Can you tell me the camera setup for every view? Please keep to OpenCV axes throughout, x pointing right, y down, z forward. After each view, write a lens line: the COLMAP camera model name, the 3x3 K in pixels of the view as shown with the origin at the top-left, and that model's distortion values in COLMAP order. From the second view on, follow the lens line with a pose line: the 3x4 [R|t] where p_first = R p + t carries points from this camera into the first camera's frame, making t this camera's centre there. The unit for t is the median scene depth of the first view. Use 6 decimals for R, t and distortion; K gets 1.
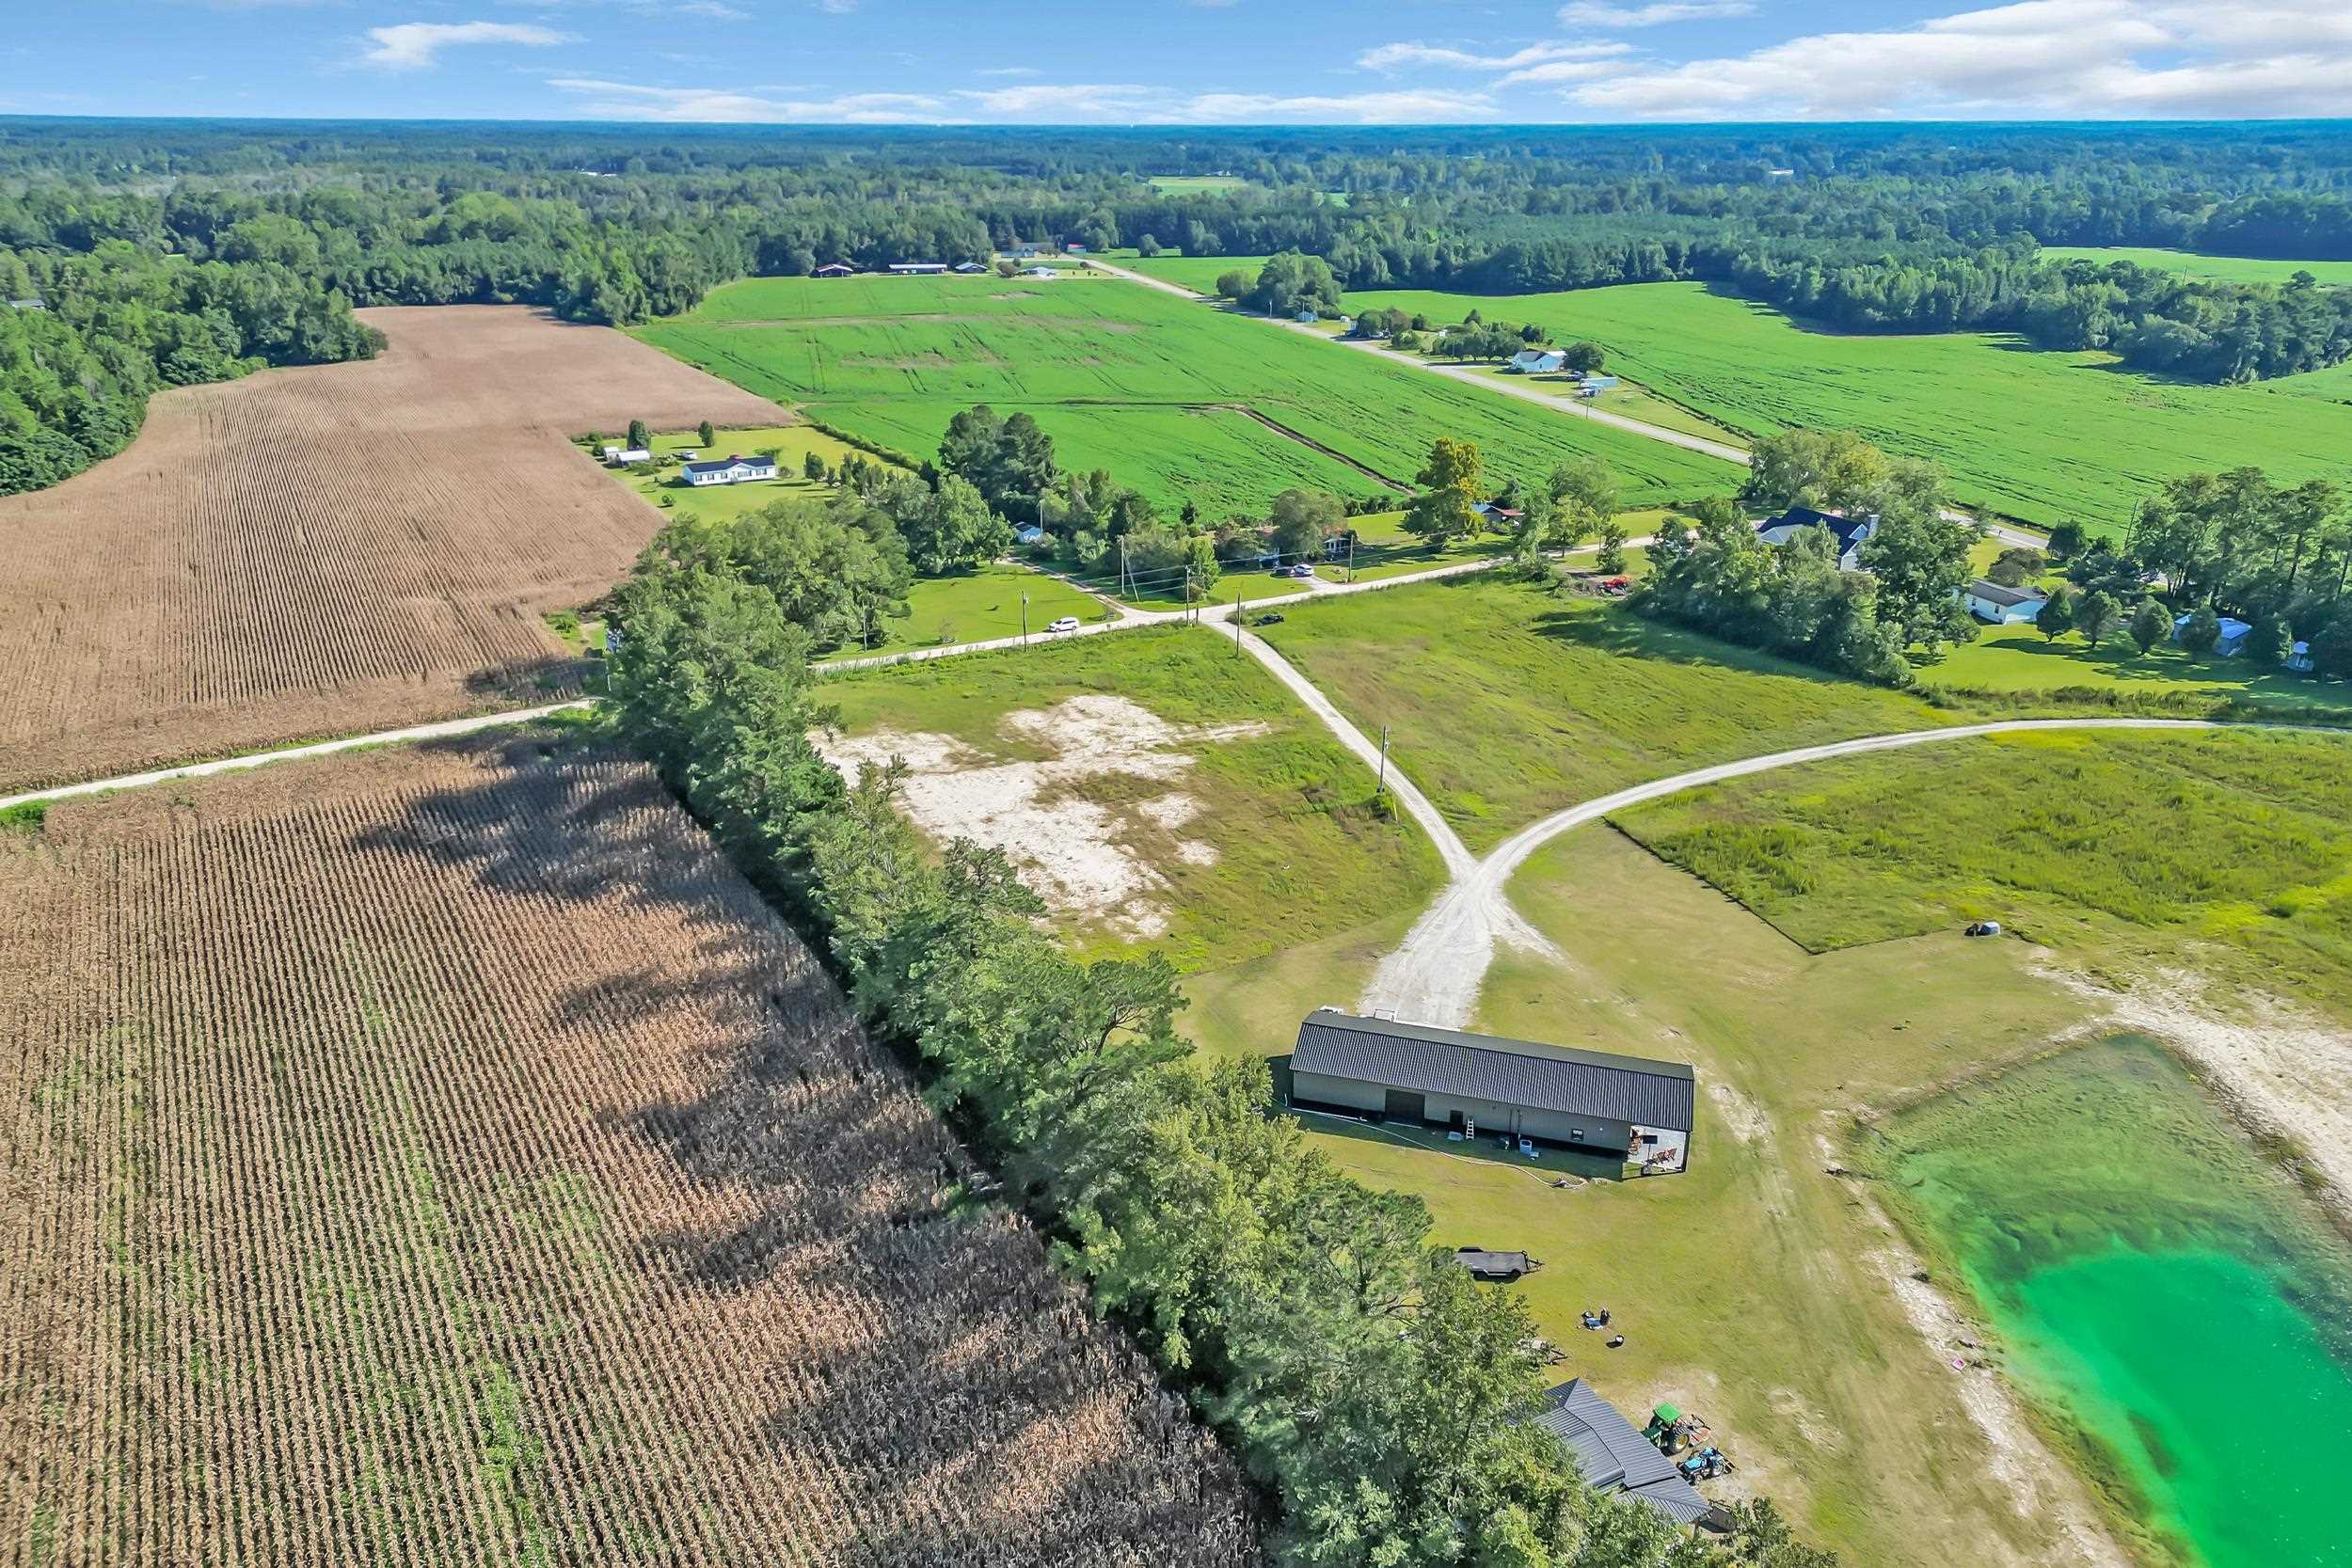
lens RADIAL K [[1623.7, 0, 1195.8], [0, 1623.7, 809.2], [0, 0, 1]] dist [0.074938, -0.077959]
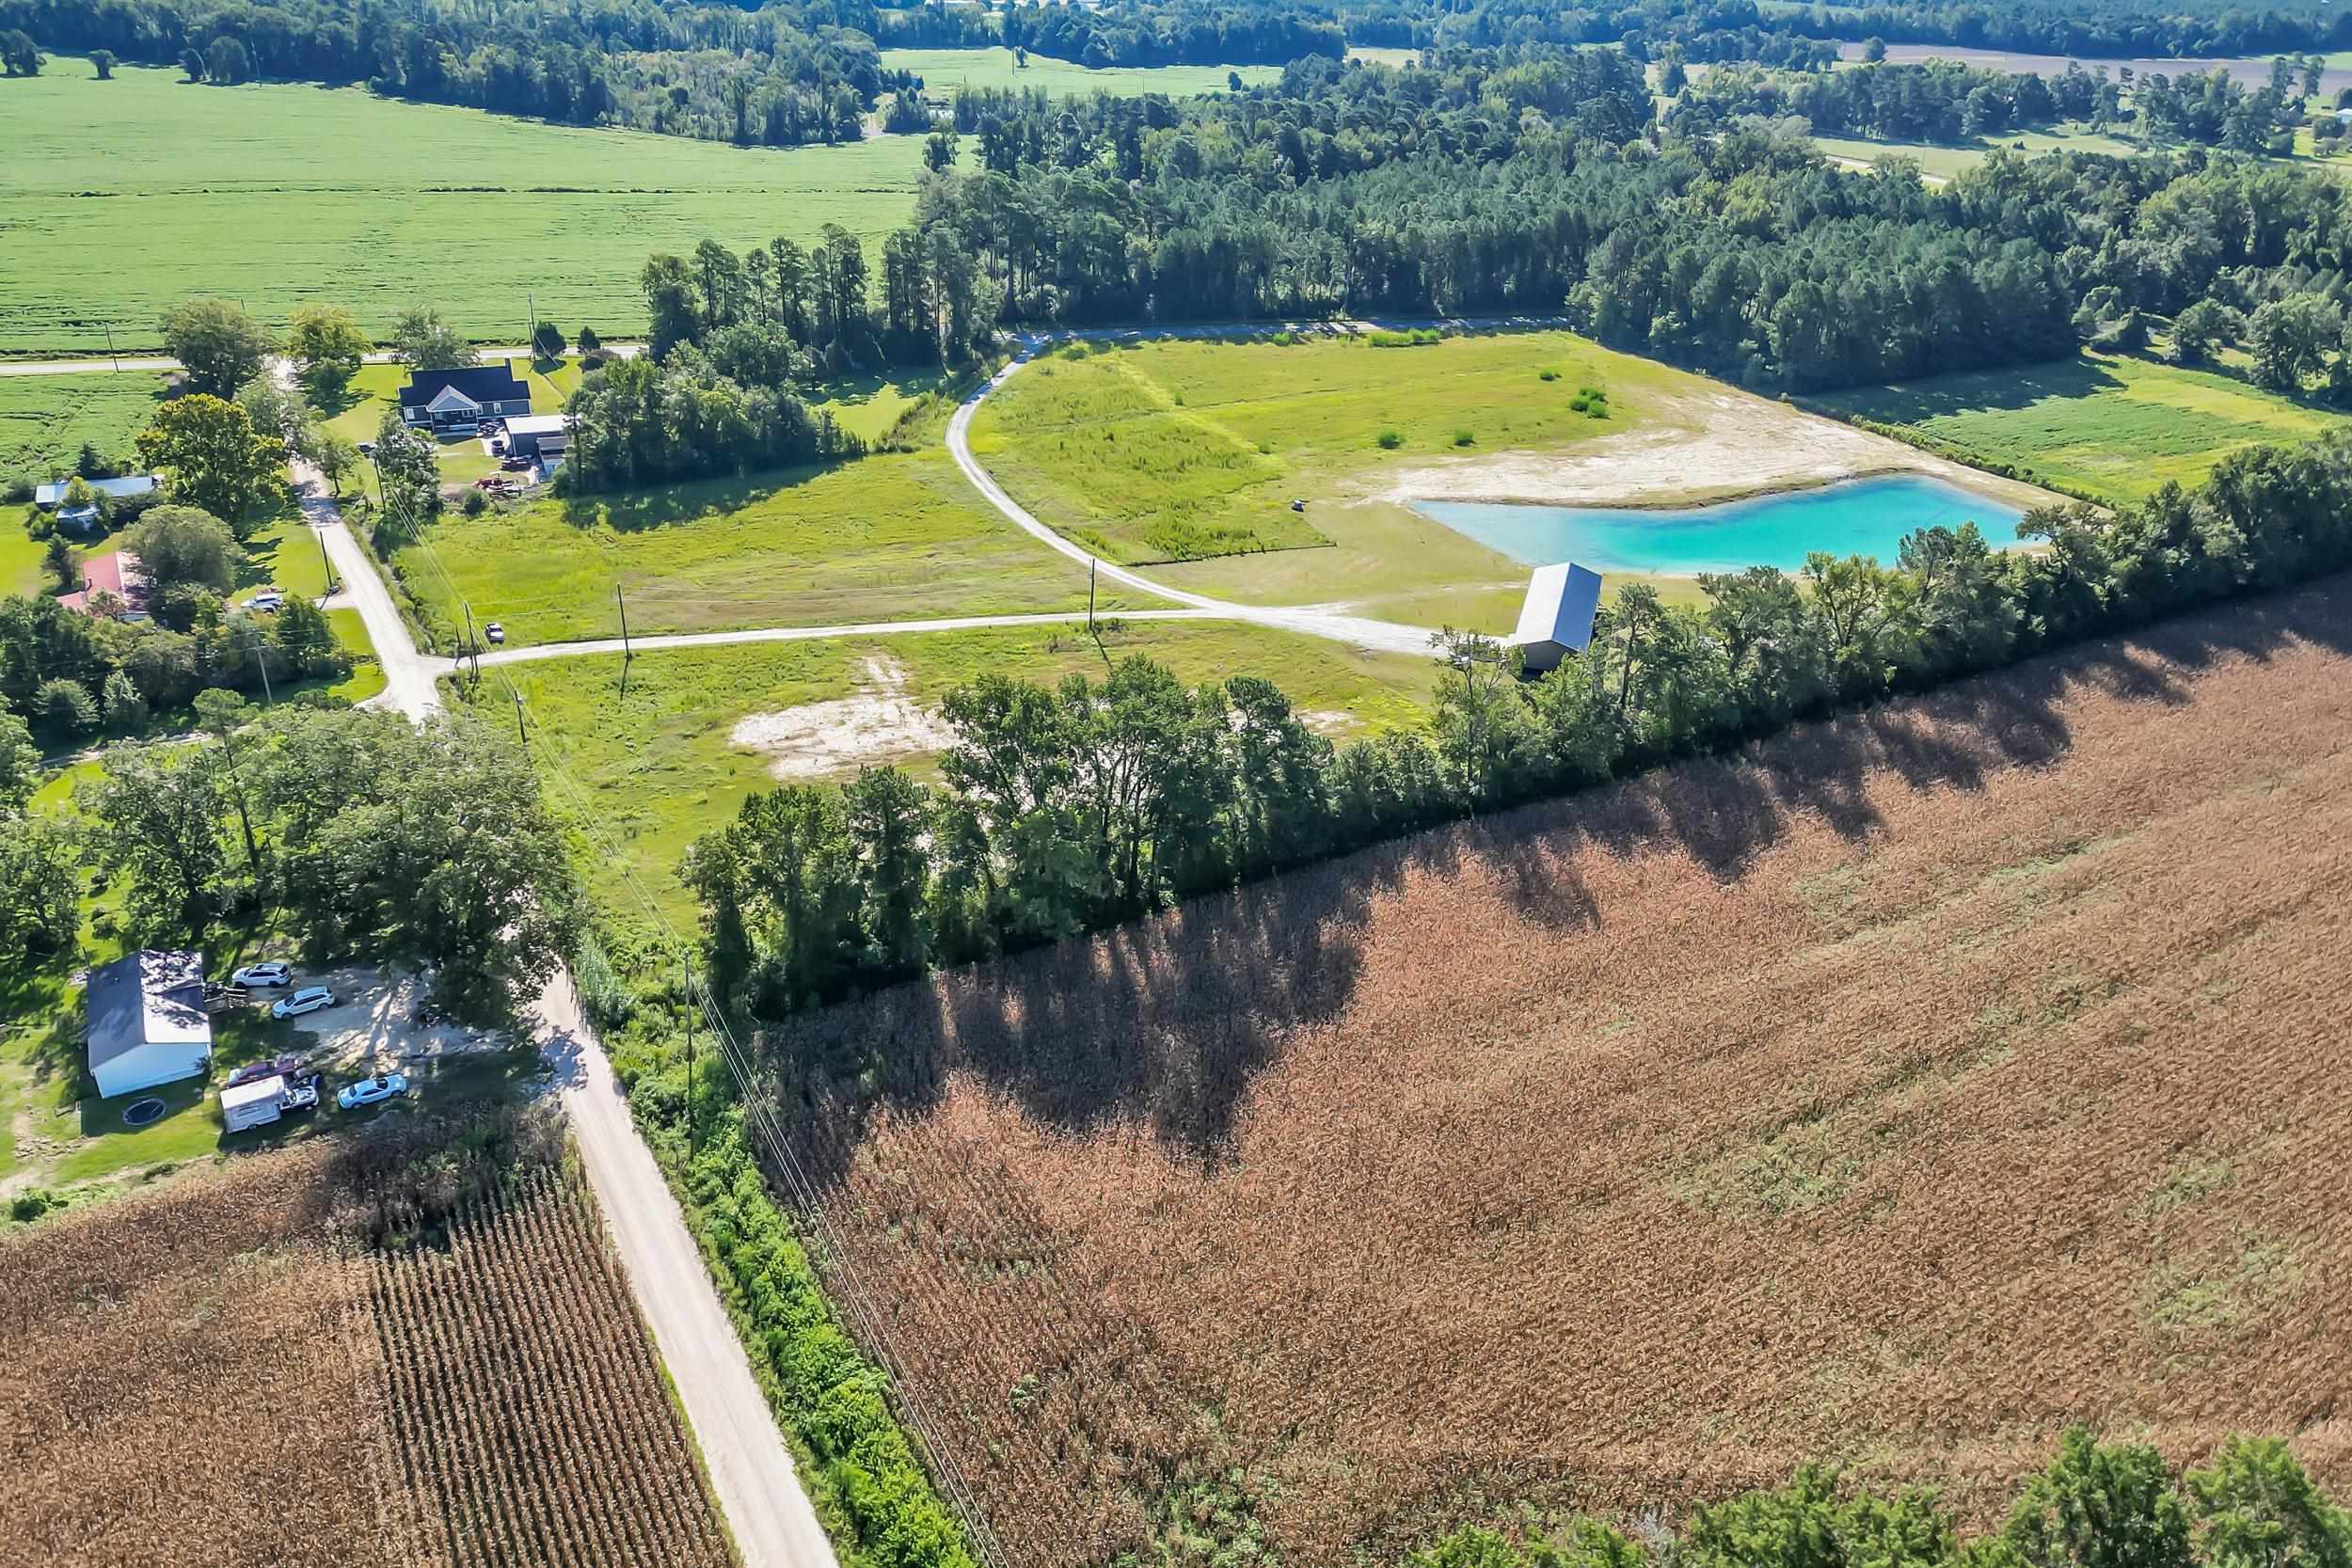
lens RADIAL K [[1623.7, 0, 1195.8], [0, 1623.7, 809.2], [0, 0, 1]] dist [0.074938, -0.077959]
pose [[0.019112, -0.488080, 0.872590, -0.639856], [0.357116, 0.818511, 0.450009, -0.260171], [-0.933865, 0.303015, 0.189944, 0.487422]]
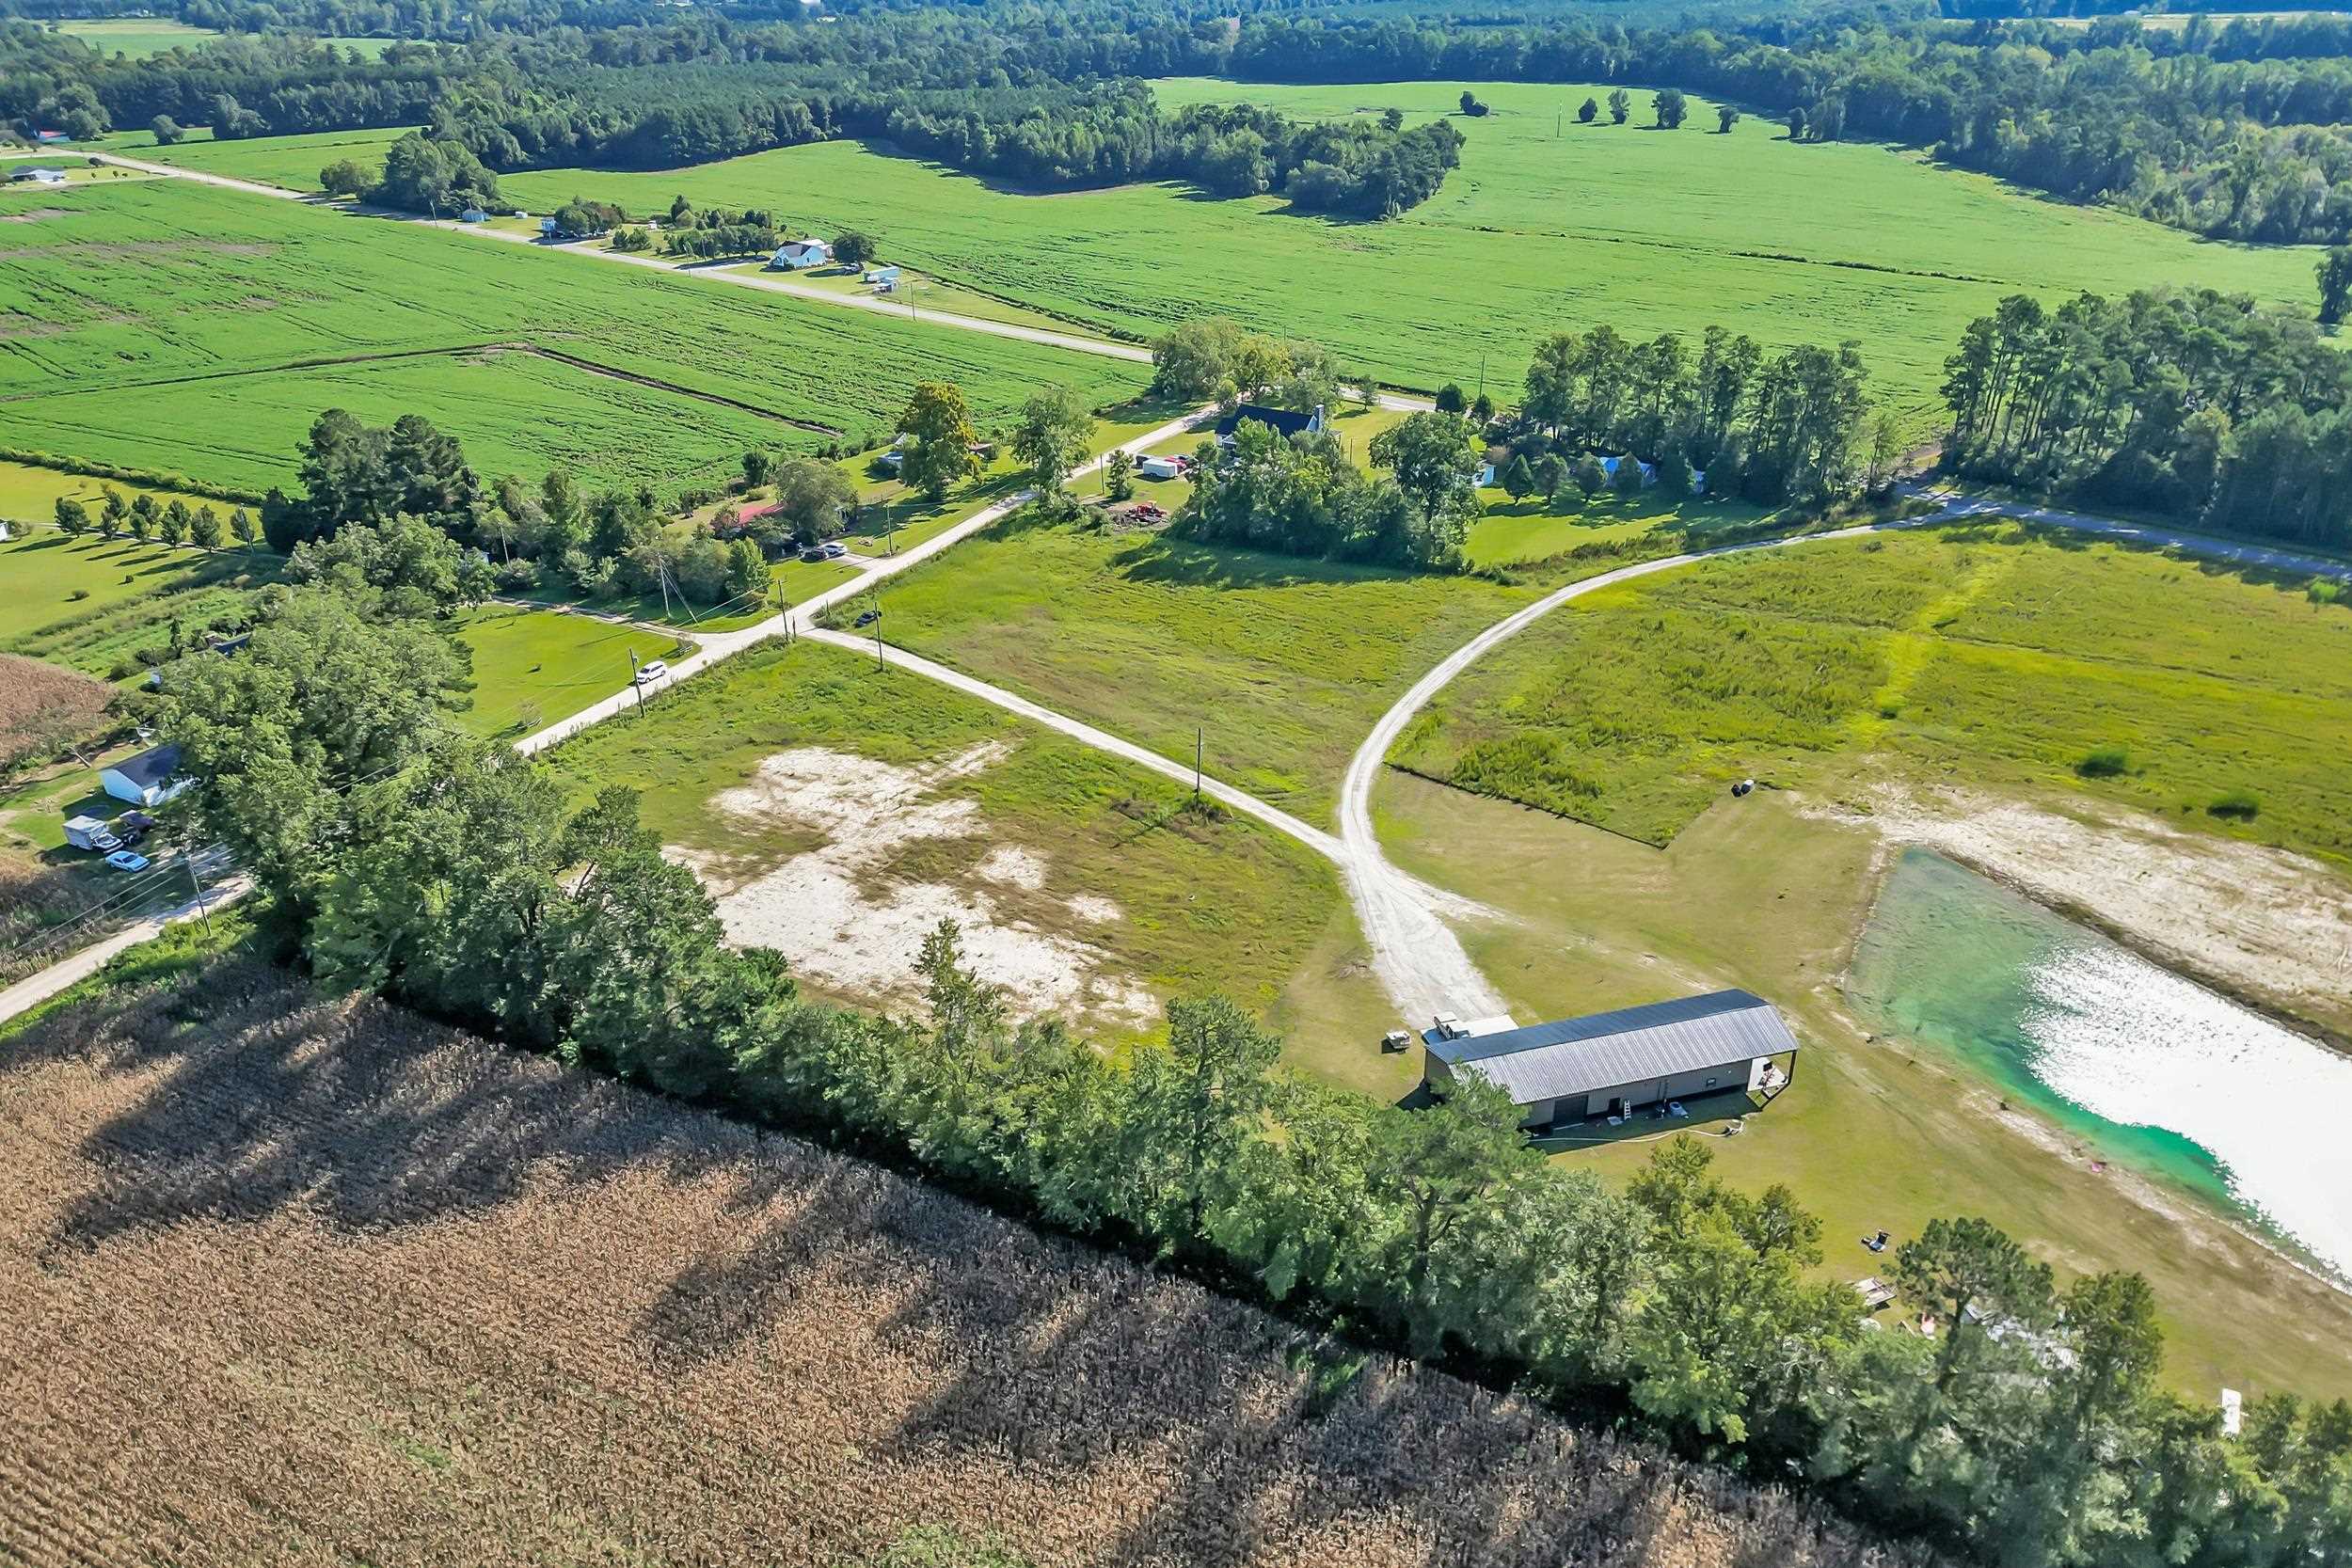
lens RADIAL K [[1653.2, 0, 1207.2], [0, 1653.2, 794.2], [0, 0, 1]] dist [0.077586, -0.068301]
pose [[0.848097, -0.252381, 0.465870, -0.229376], [0.216076, 0.967573, 0.130819, -0.091180], [-0.483780, -0.010284, 0.875129, 0.074739]]
